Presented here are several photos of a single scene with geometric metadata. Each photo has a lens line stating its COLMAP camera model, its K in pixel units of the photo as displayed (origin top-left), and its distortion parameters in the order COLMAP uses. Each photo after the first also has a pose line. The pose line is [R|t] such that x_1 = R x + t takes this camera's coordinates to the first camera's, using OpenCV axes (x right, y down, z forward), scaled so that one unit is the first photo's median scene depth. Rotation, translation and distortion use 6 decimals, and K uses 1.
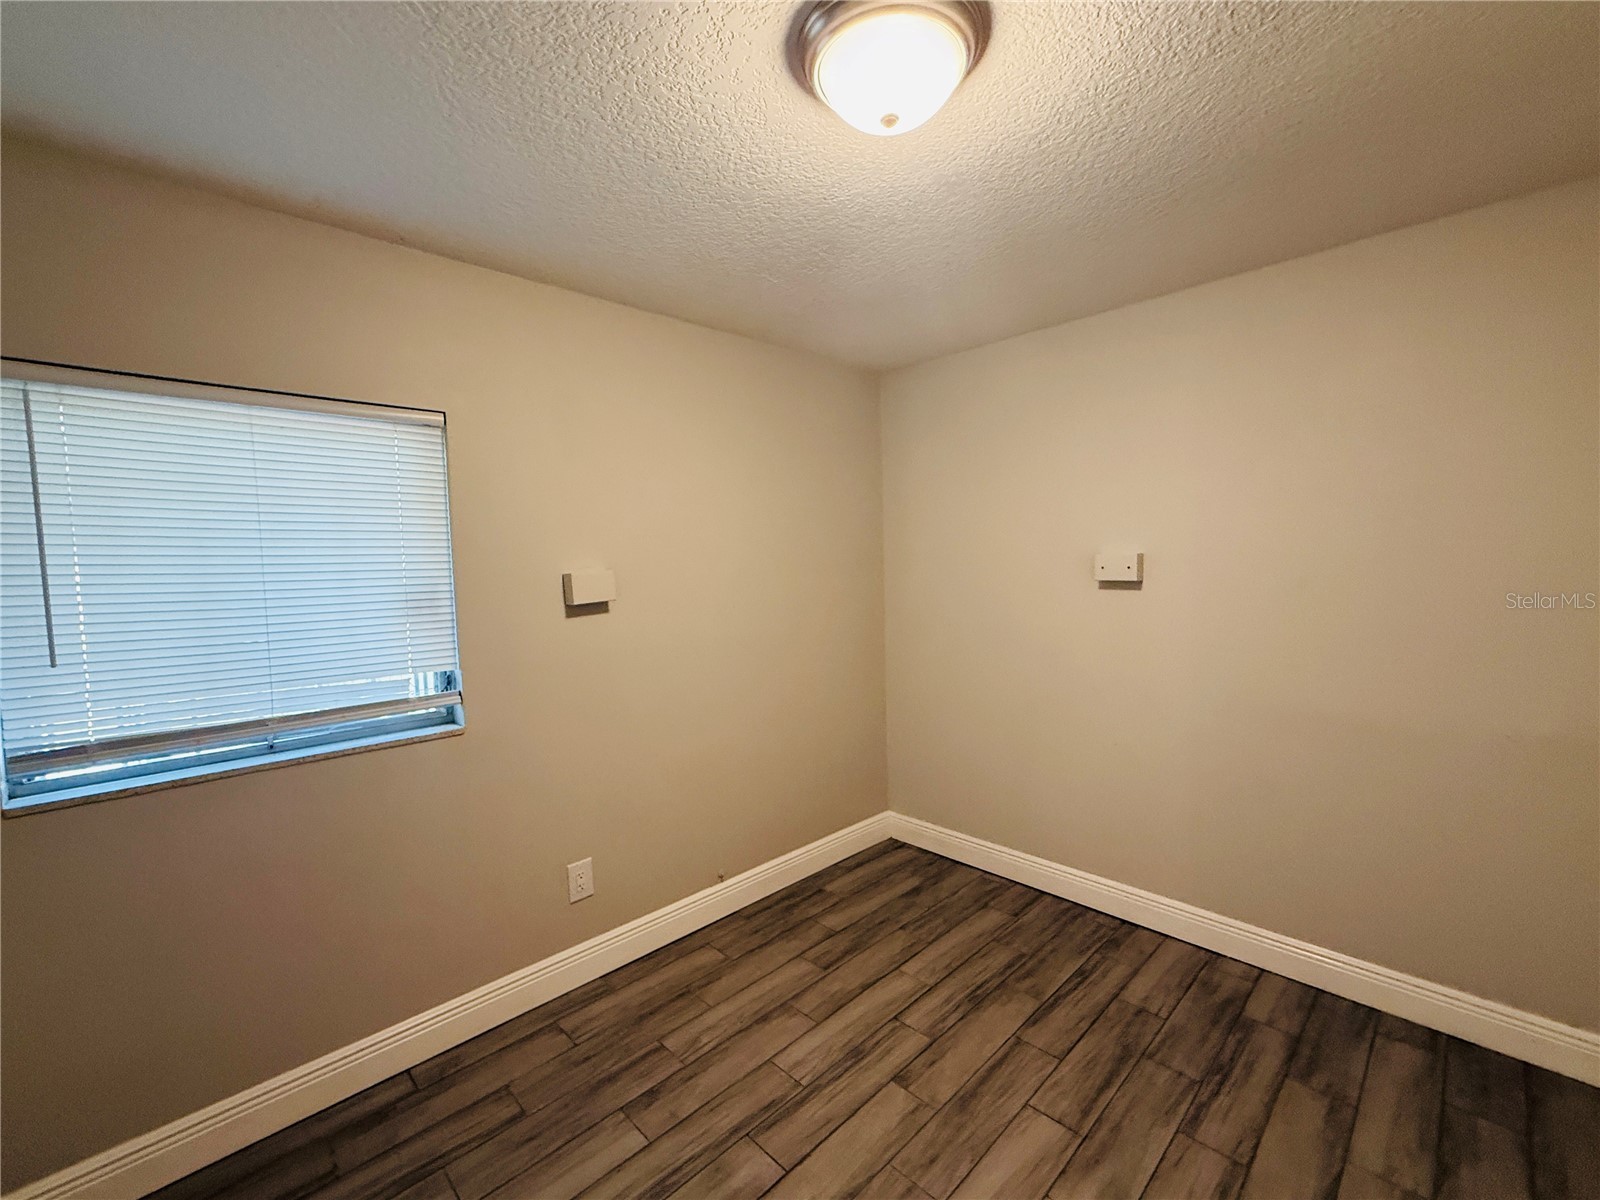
lens RADIAL K [[667.4, 0, 800.0], [0, 667.4, 600.0], [0, 0, 1]] dist [-0.000996, -0.000067]
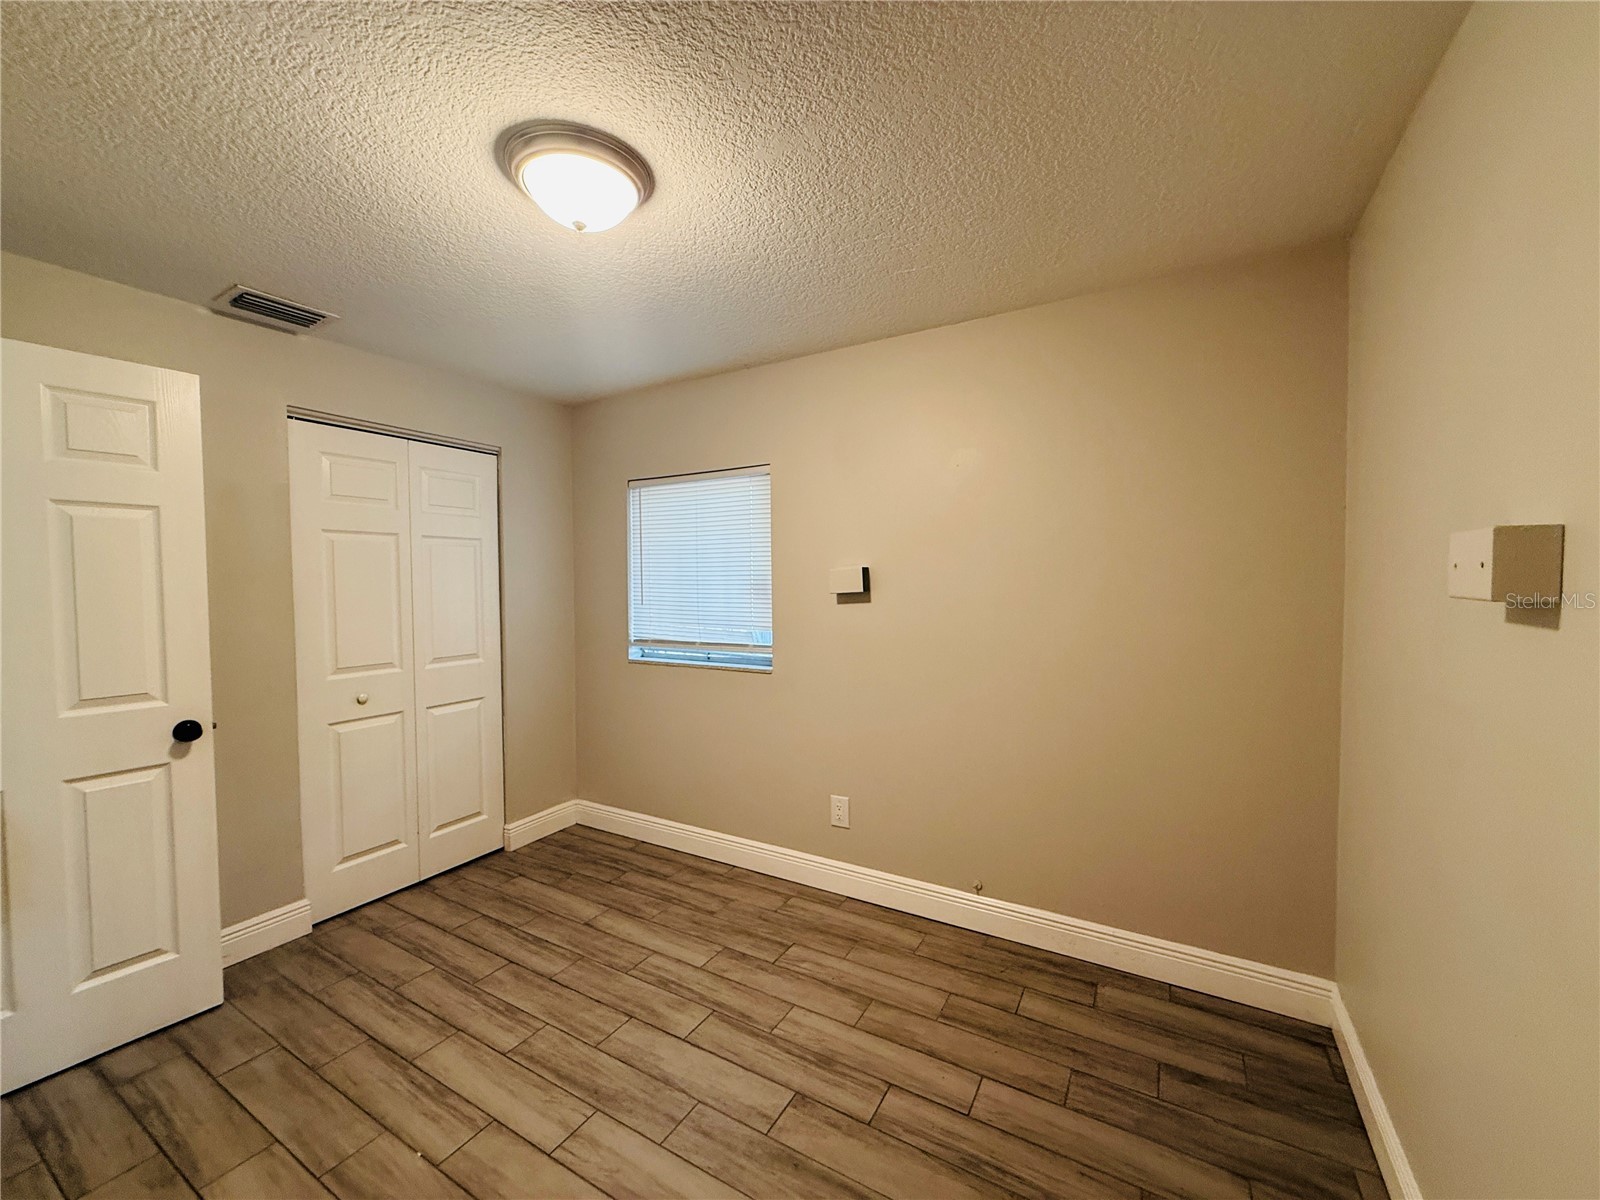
lens RADIAL K [[637.3, 0, 796.9], [0, 637.3, 599.2], [0, 0, 1]] dist [-0.000240, 0.000535]
pose [[0.270616, 0.052099, -0.961277, 0.907964], [-0.051812, 0.997875, 0.039497, -0.030060], [0.961292, 0.039117, 0.272740, 0.658258]]
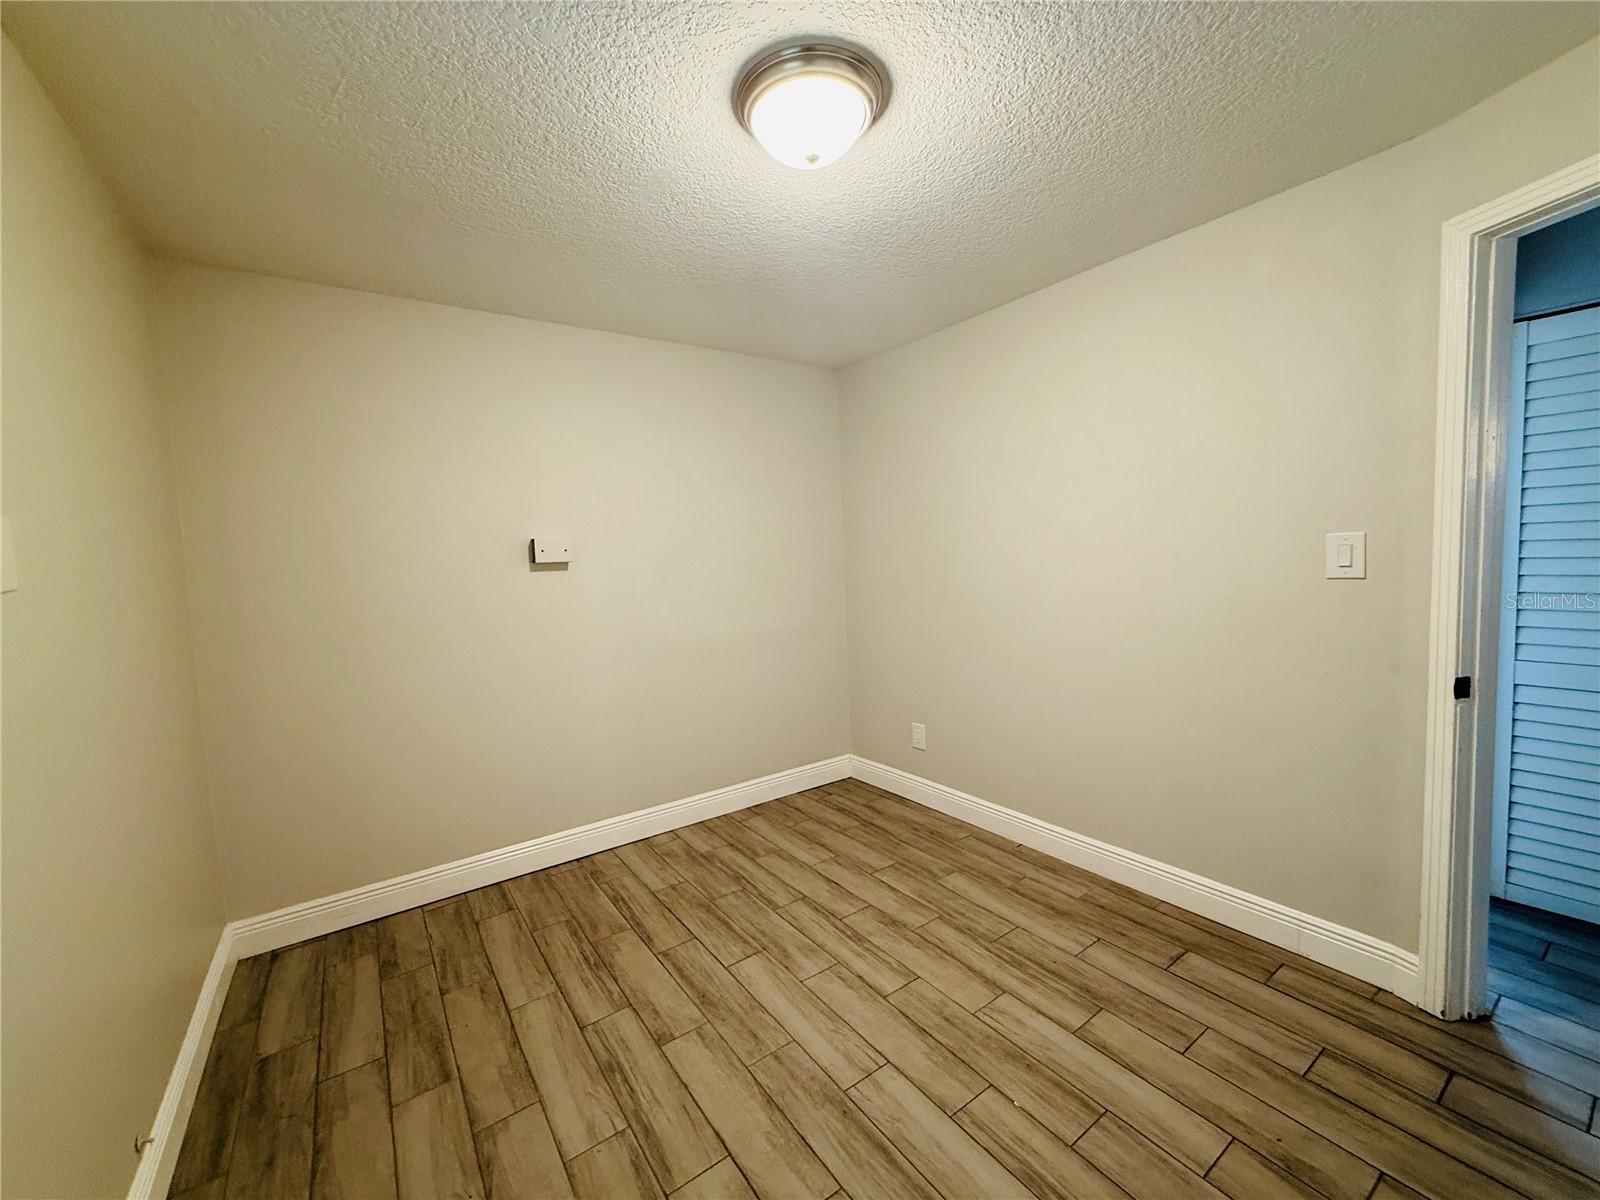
lens RADIAL K [[637.3, 0, 796.9], [0, 637.3, 599.2], [0, 0, 1]] dist [-0.000240, 0.000535]
pose [[0.157961, -0.052357, 0.986056, -0.668313], [0.092112, 0.995020, 0.038077, 0.037766], [-0.983140, 0.084813, 0.161997, 0.540217]]
